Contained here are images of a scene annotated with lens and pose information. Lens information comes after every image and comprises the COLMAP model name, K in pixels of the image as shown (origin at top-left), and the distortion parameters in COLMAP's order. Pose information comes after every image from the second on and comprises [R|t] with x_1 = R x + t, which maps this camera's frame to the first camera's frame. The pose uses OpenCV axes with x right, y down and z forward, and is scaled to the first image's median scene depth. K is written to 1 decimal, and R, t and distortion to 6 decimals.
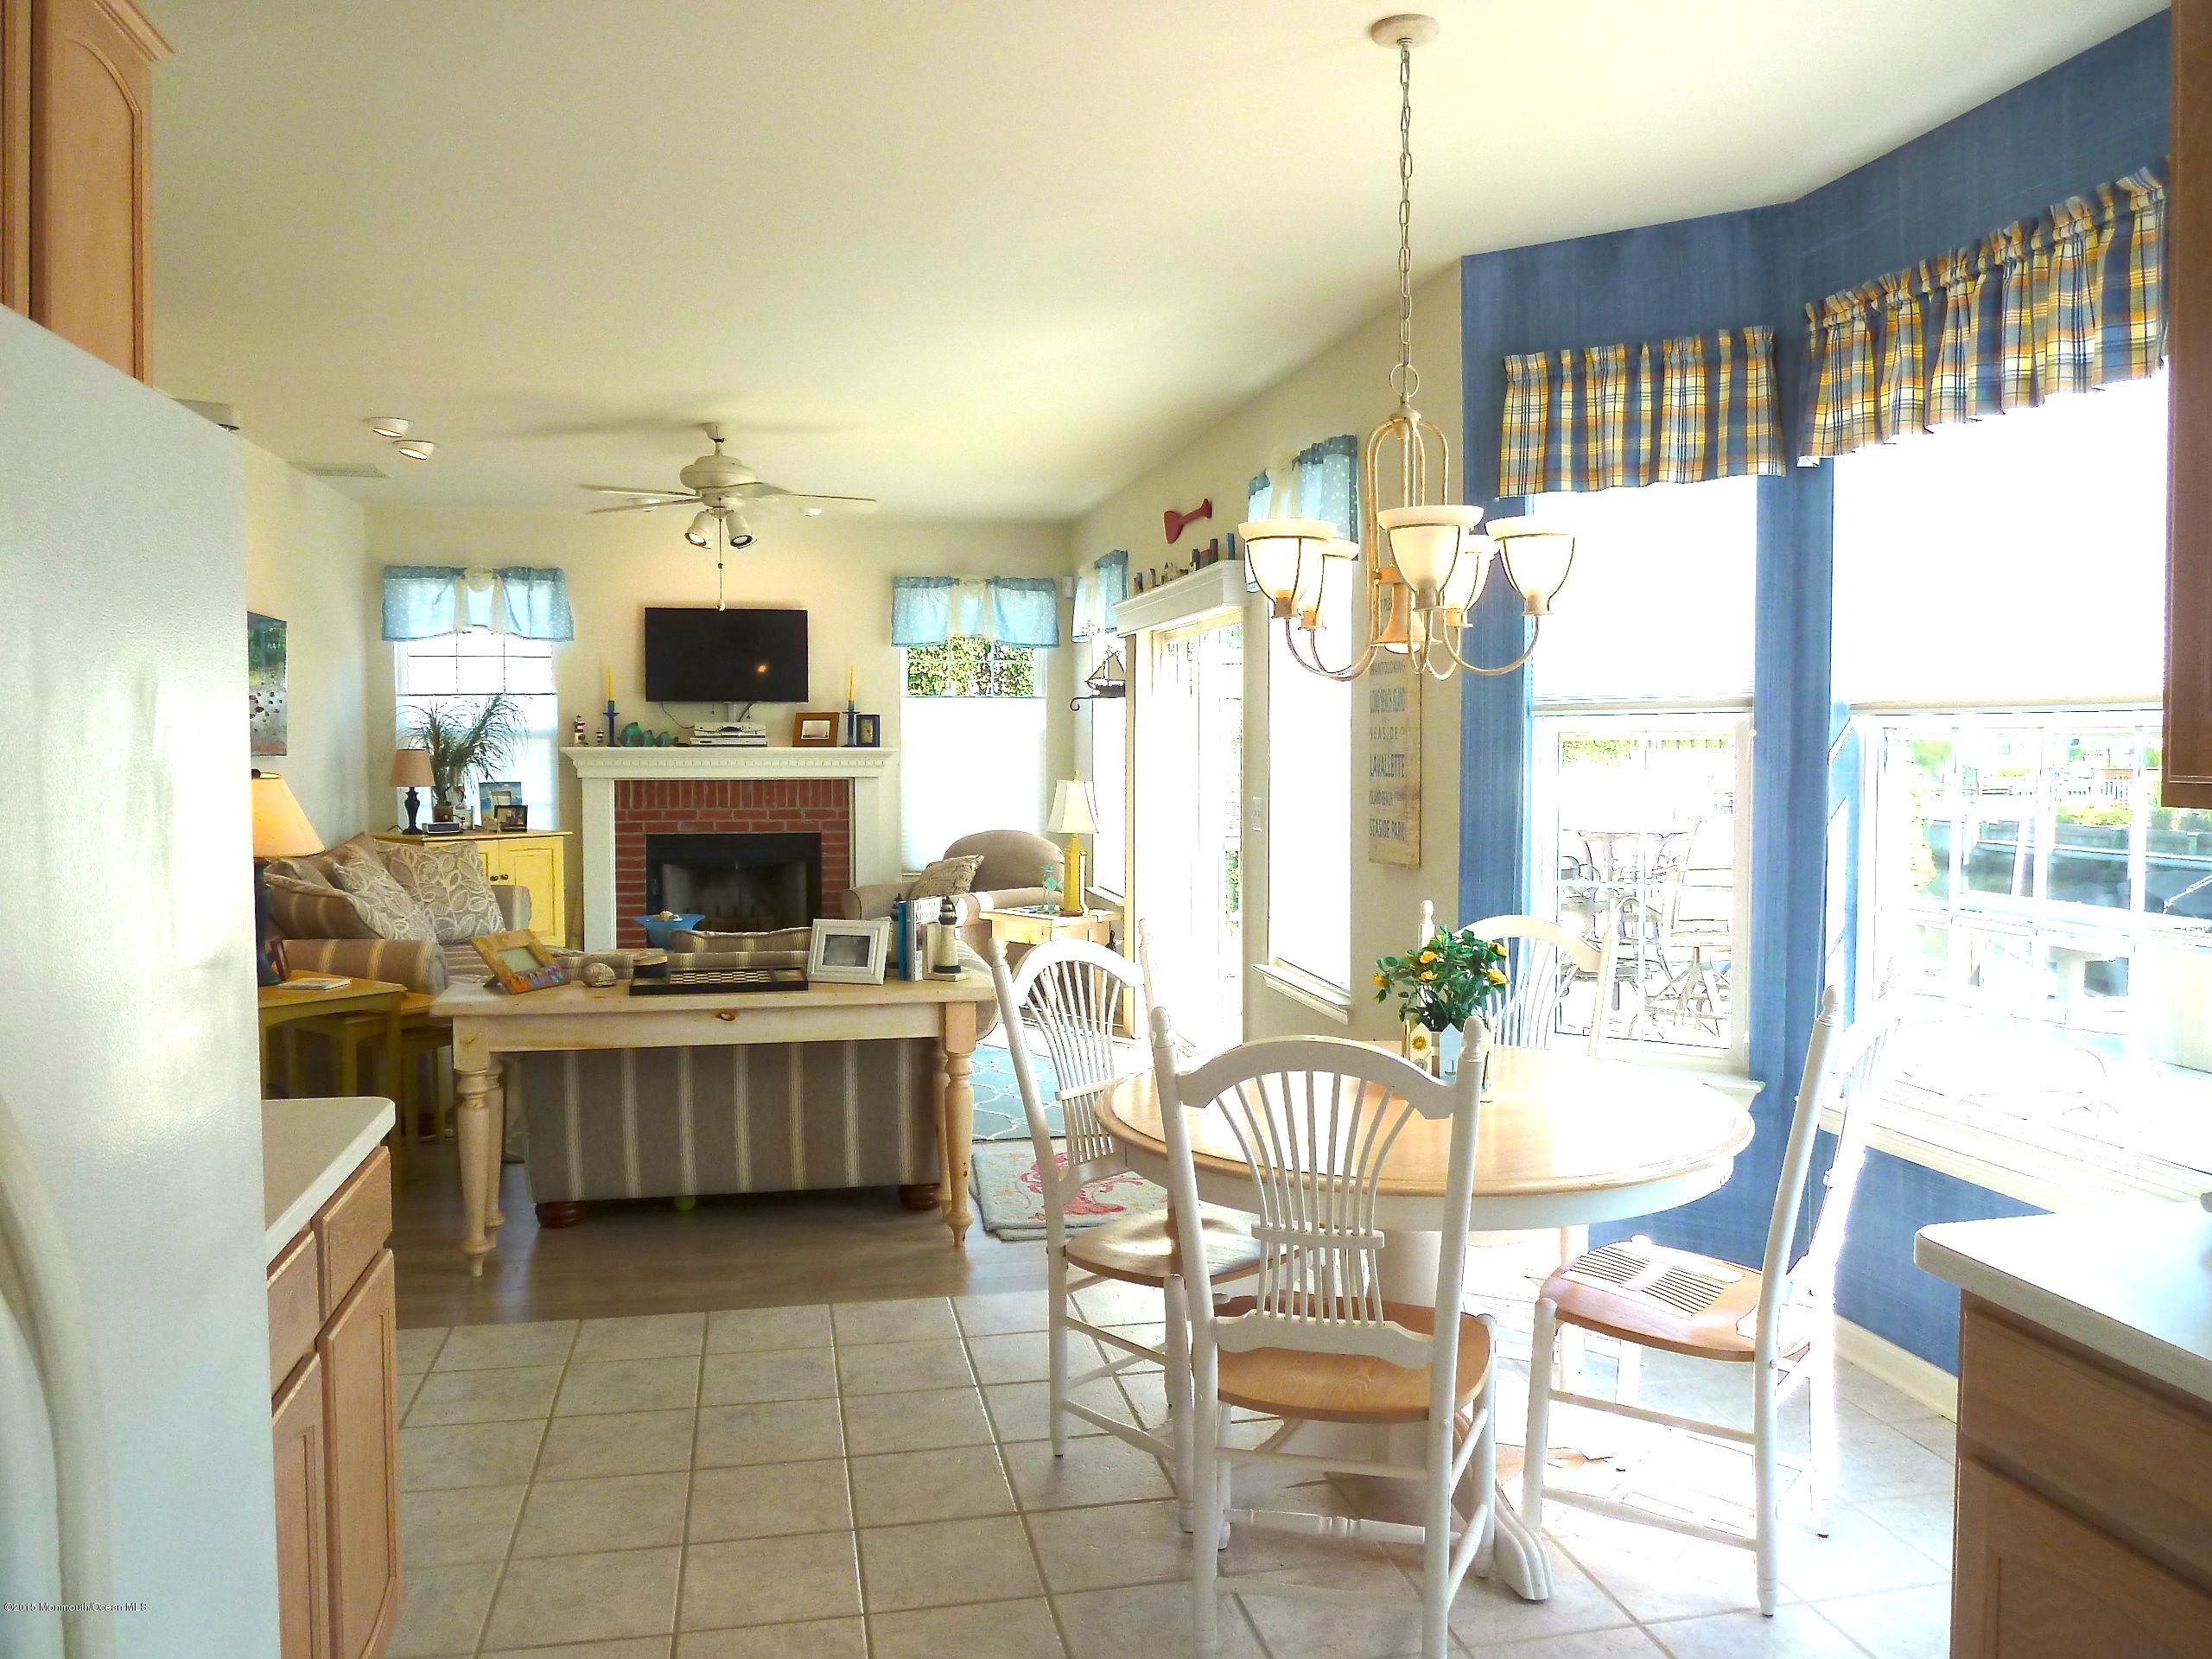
lens RADIAL K [[1652.2, 0, 1097.8], [0, 1652.2, 824.8], [0, 0, 1]] dist [-0.031121, 0.003058]
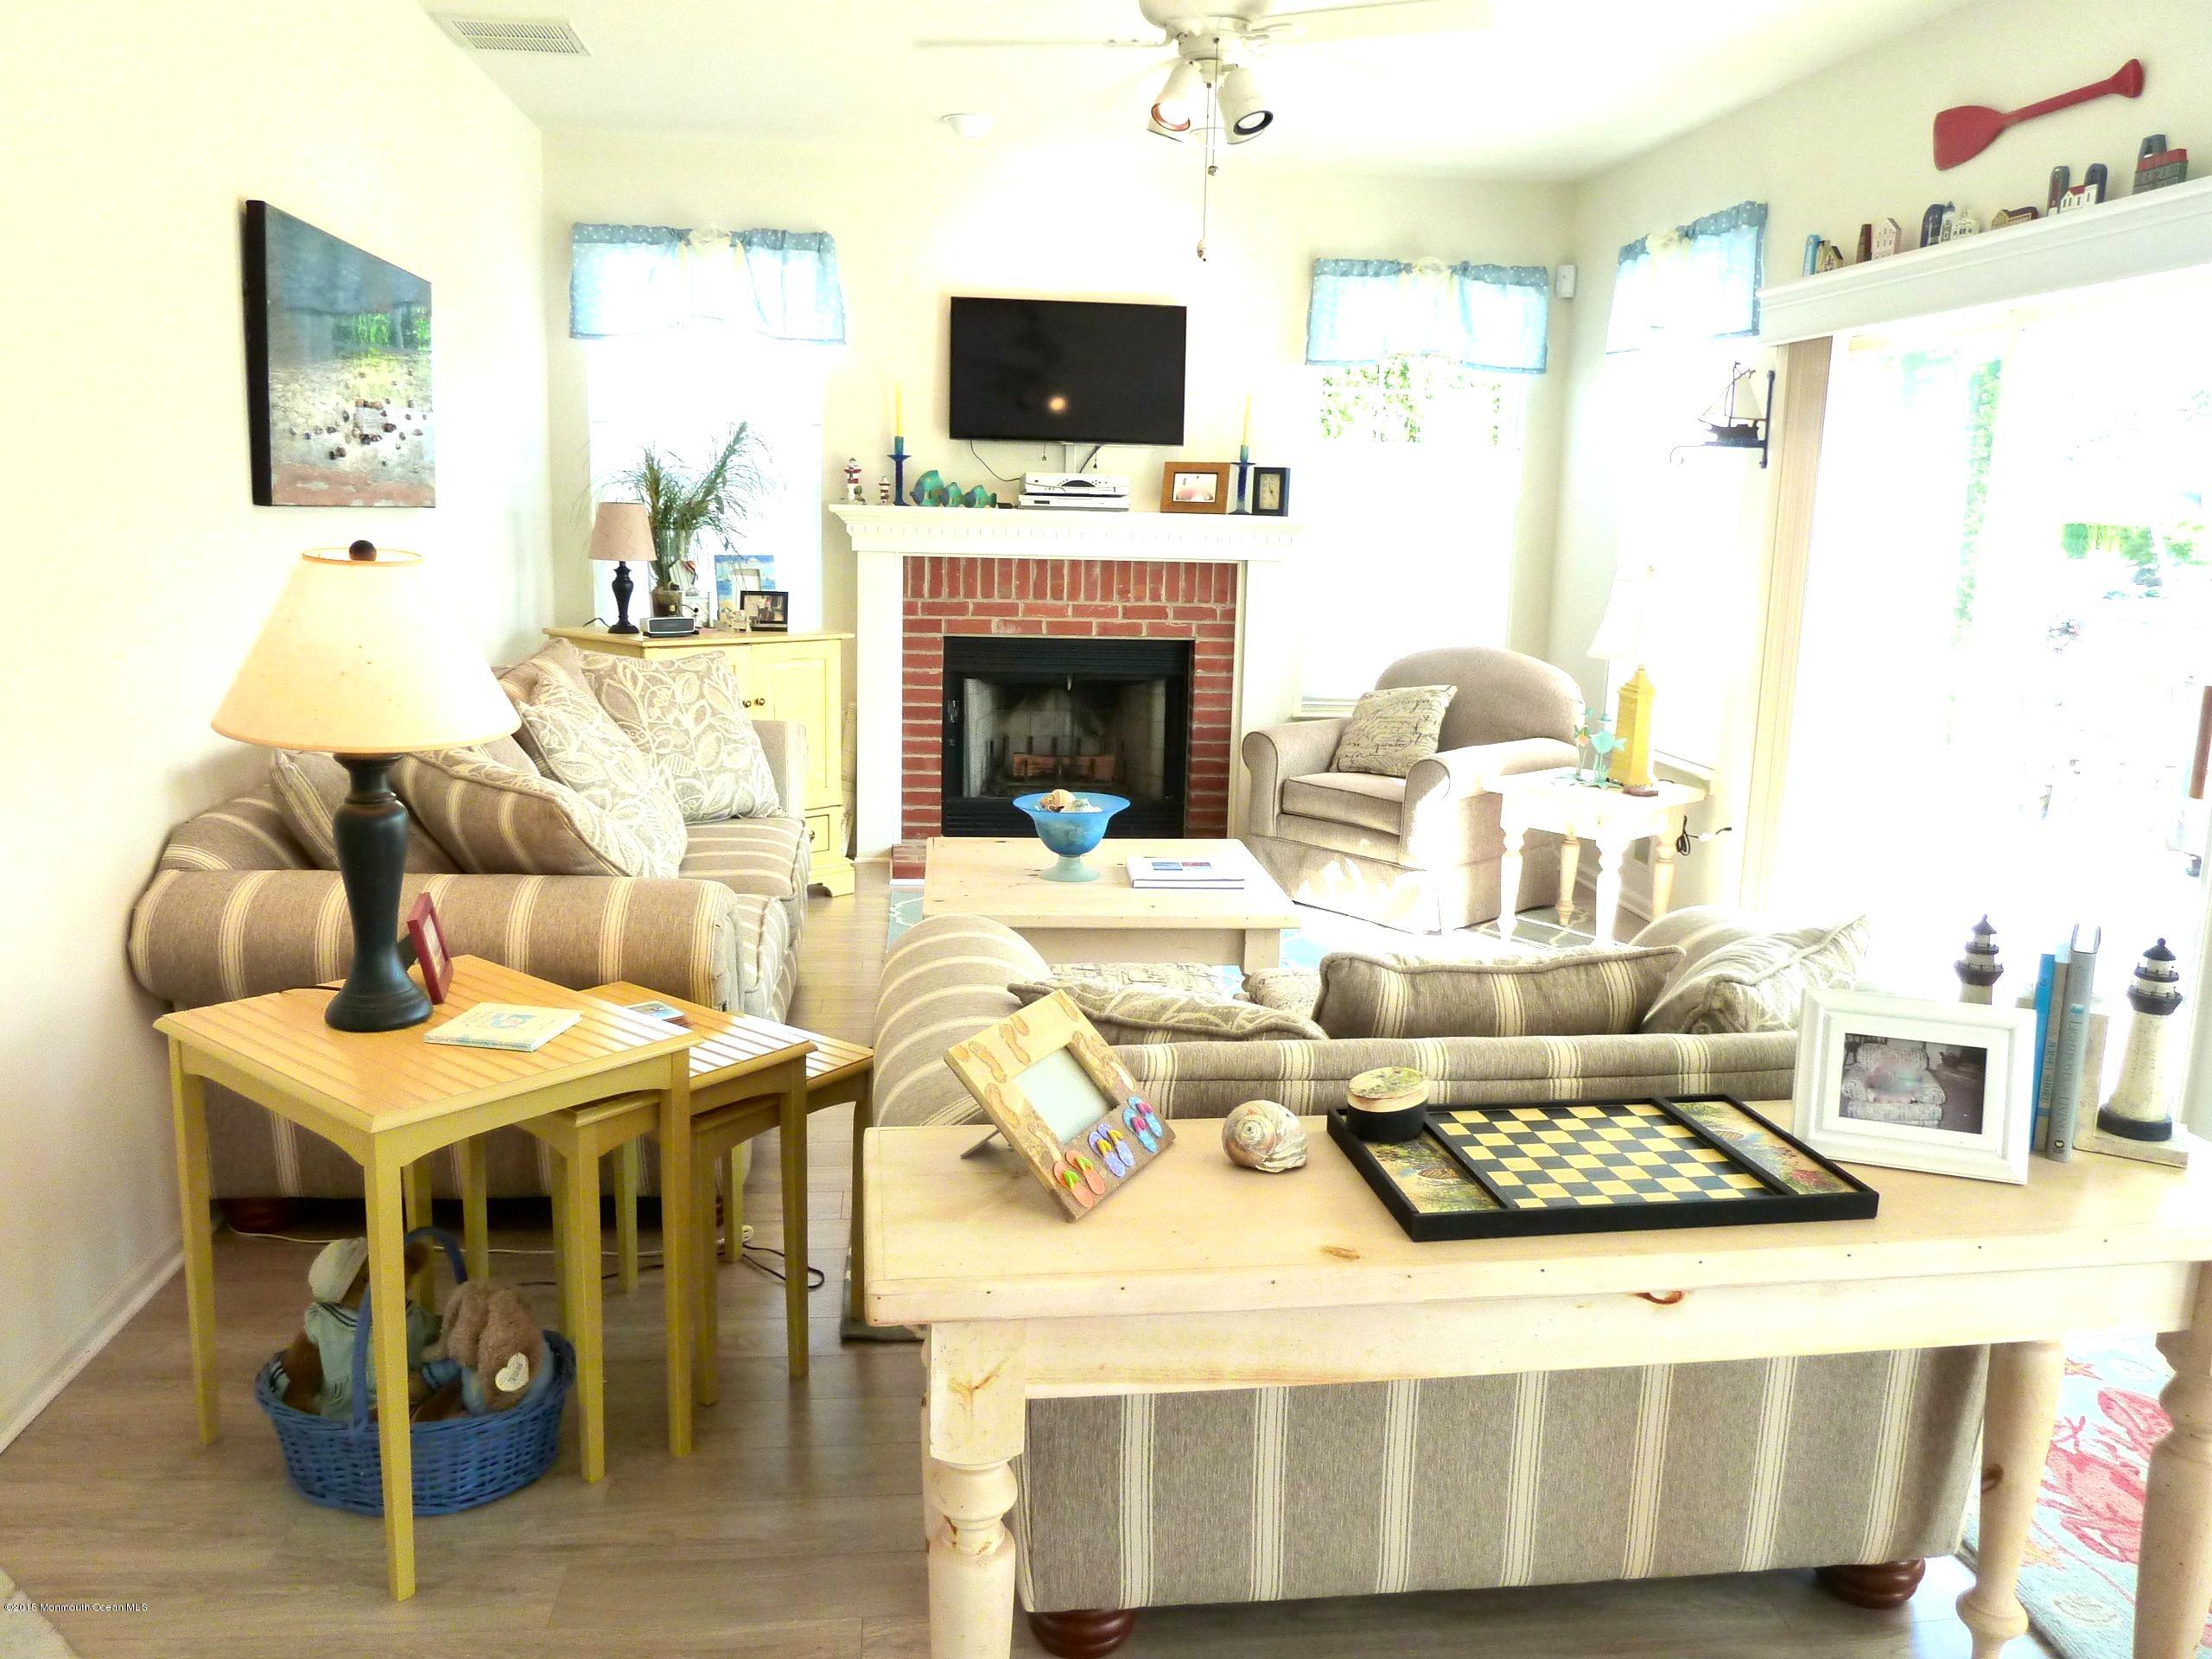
lens RADIAL K [[1652.2, 0, 1099.1], [0, 1652.2, 821.3], [0, 0, 1]] dist [-0.031121, 0.003058]
pose [[0.996268, 0.039420, -0.076791, -0.156016], [-0.028673, 0.990247, 0.136339, -0.013725], [0.081417, -0.133629, 0.987681, 0.317325]]
